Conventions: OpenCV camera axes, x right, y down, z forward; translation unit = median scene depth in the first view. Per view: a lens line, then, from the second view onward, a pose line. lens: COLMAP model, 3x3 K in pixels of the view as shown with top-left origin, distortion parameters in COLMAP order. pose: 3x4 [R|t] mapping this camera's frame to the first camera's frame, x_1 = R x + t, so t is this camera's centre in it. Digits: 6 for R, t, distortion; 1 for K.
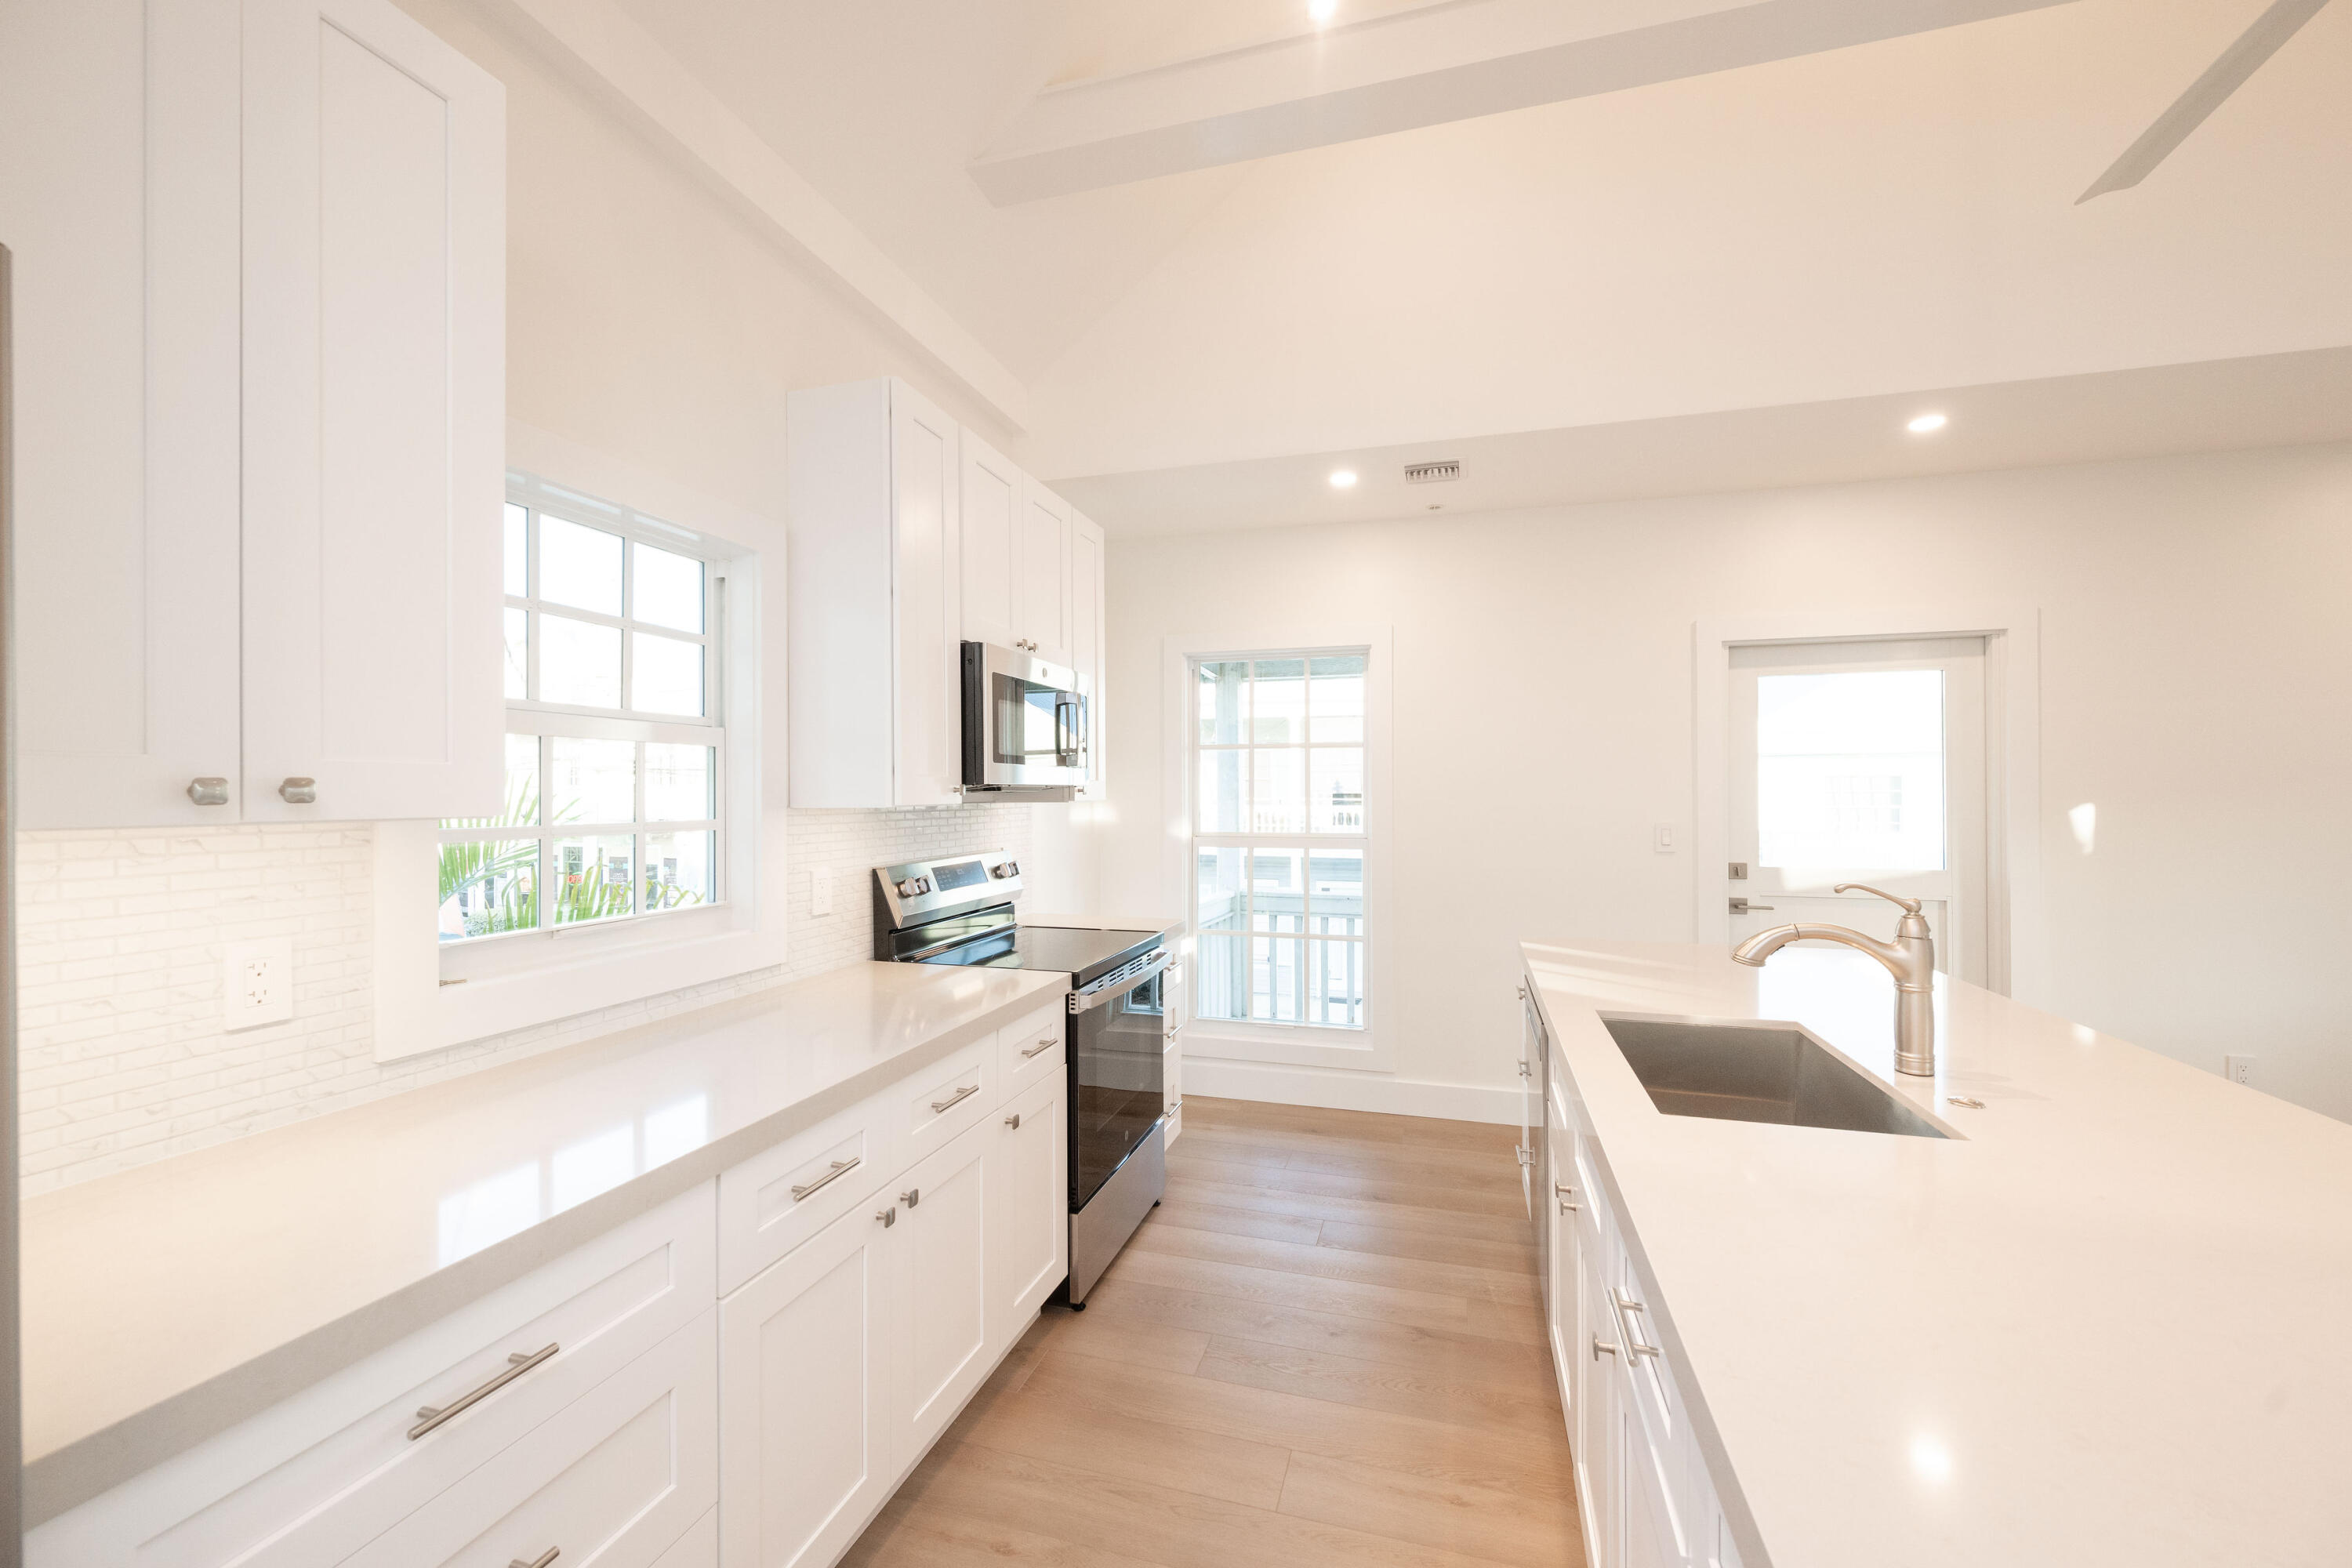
lens RADIAL K [[923.4, 0, 1179.6], [0, 923.4, 797.6], [0, 0, 1]] dist [-0.002297, 0.000776]
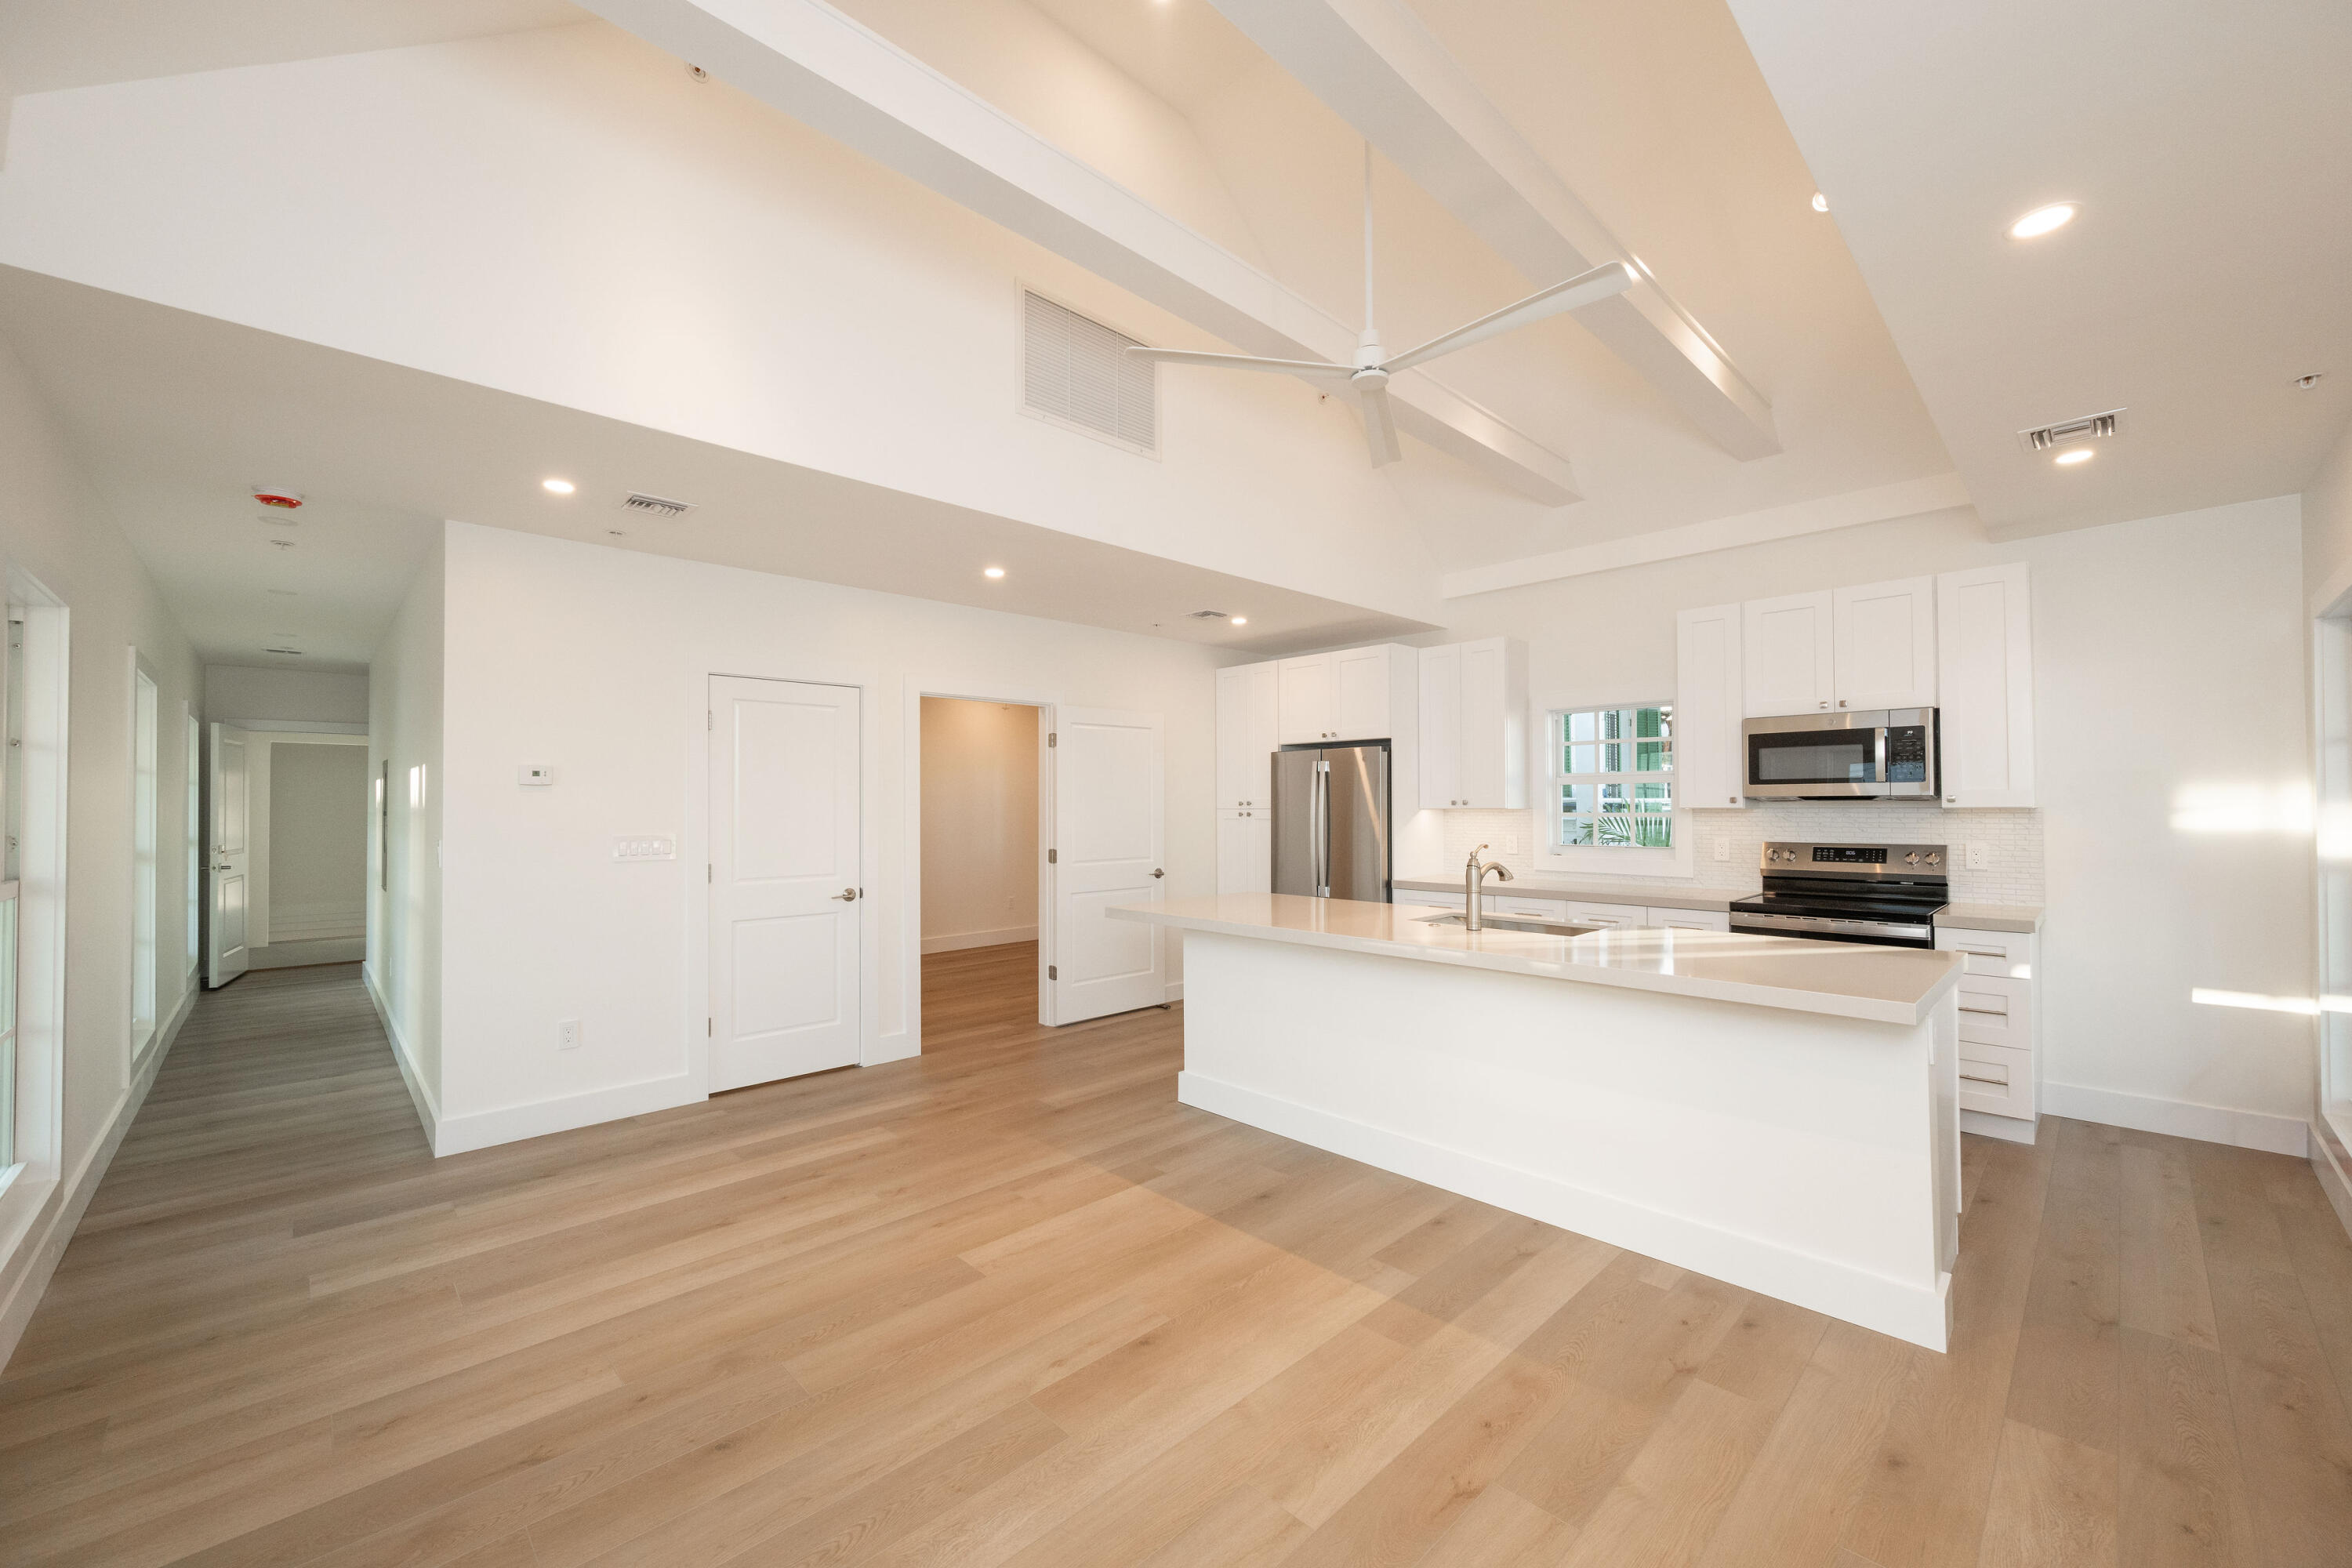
lens RADIAL K [[923.4, 0, 1176.6], [0, 923.4, 788.1], [0, 0, 1]] dist [-0.002297, 0.000776]
pose [[-0.503481, -0.008813, -0.863961, 1.936696], [0.001158, 0.999940, -0.010875, -0.013350], [0.864005, -0.006475, -0.503441, 0.963148]]
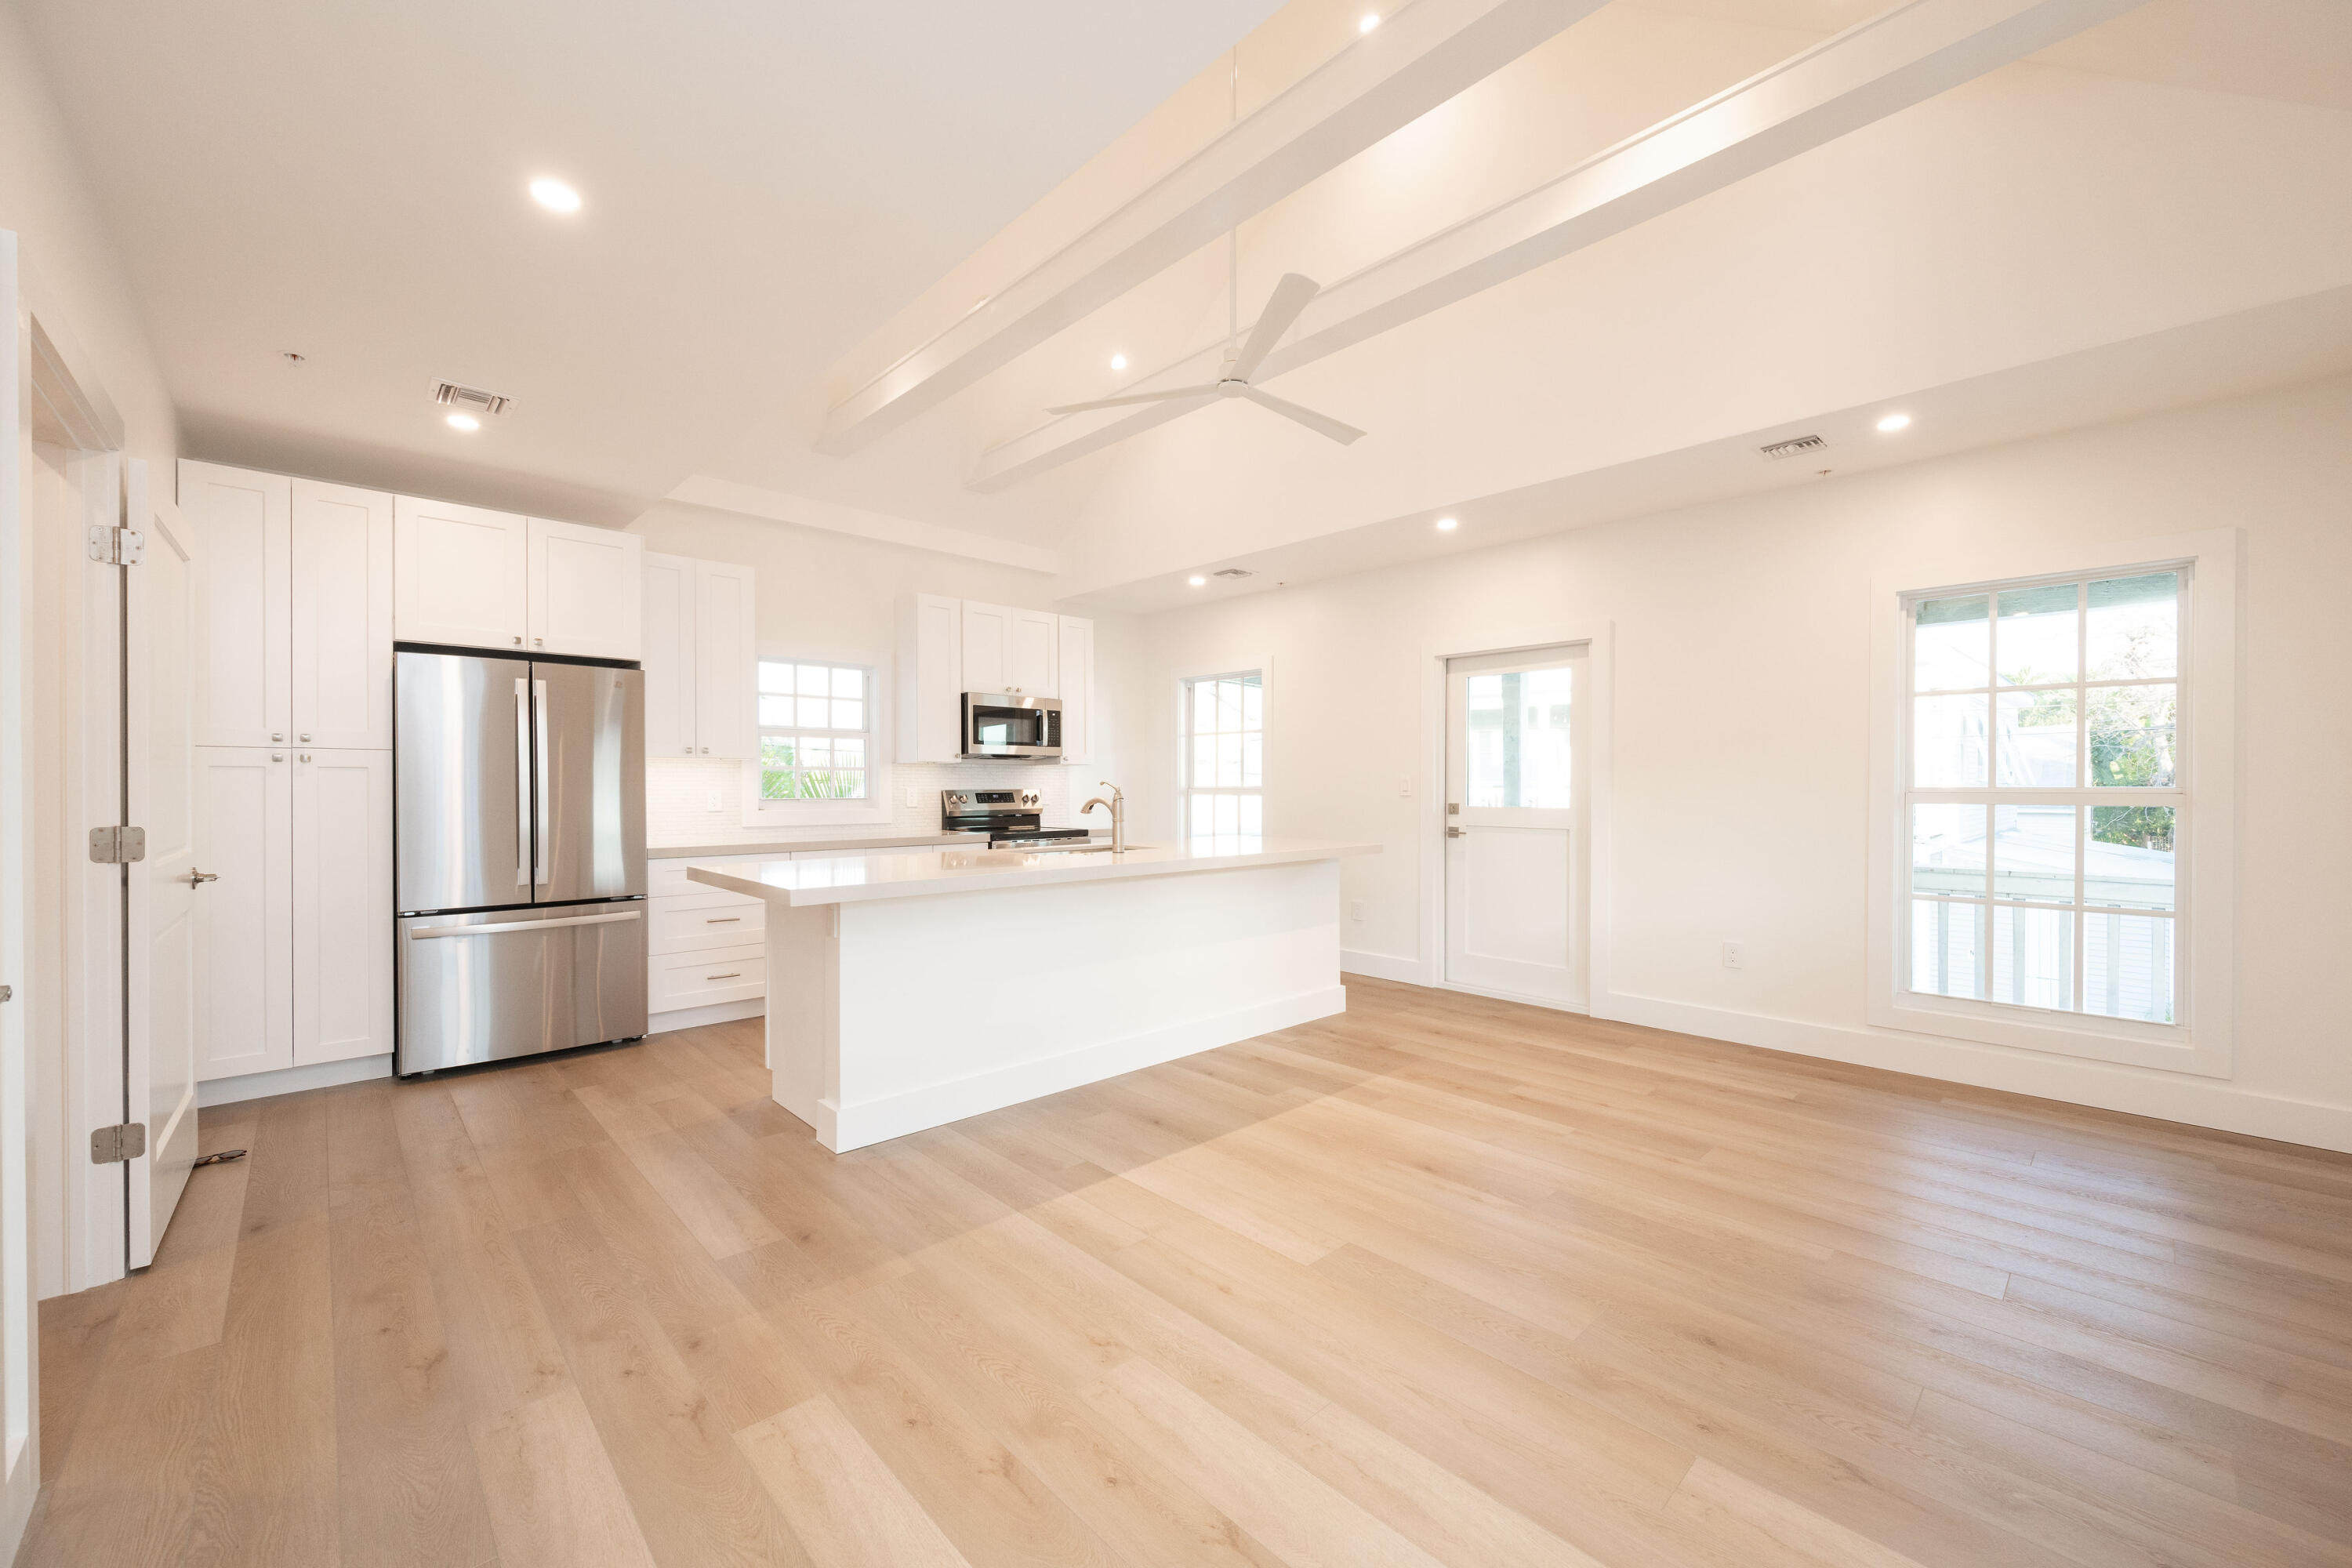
lens RADIAL K [[923.4, 0, 1183.5], [0, 923.4, 785.2], [0, 0, 1]] dist [-0.002297, 0.000776]
pose [[0.862530, 0.001776, -0.506004, 1.439415], [-0.004823, 0.999977, -0.004711, 0.073937], [0.505984, 0.006504, 0.862519, -0.737840]]
